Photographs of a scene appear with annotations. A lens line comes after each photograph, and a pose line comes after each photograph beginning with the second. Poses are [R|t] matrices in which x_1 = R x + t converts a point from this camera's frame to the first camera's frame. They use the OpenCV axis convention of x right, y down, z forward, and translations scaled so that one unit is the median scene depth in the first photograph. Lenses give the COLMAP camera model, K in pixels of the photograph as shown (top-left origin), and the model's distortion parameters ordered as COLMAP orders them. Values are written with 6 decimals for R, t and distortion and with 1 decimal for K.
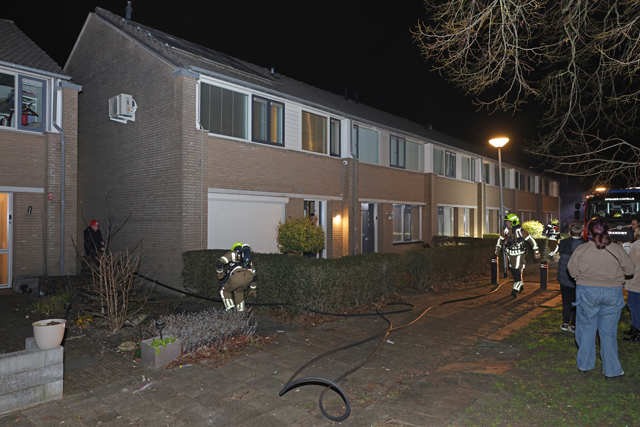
lens RADIAL K [[430.4, 0, 321.1], [0, 430.4, 216.8], [0, 0, 1]] dist [0.001406, 0.001702]
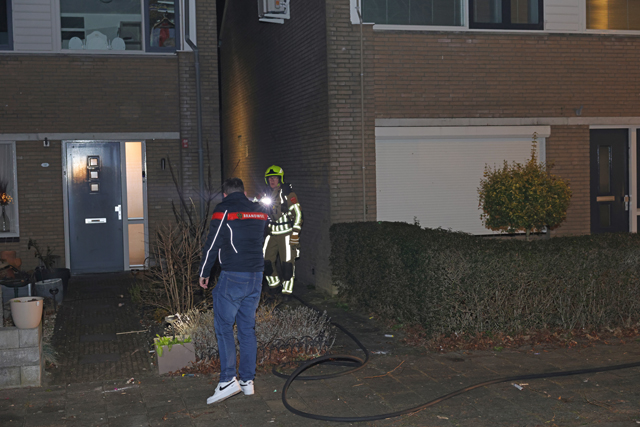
lens RADIAL K [[858.7, 0, 319.8], [0, 858.7, 213.7], [0, 0, 1]] dist [0.028078, 0.000000]
pose [[0.821854, 0.008403, -0.569636, 0.356045], [0.028188, 0.998067, 0.055393, -0.004338], [0.569000, -0.061582, 0.820028, -0.037723]]
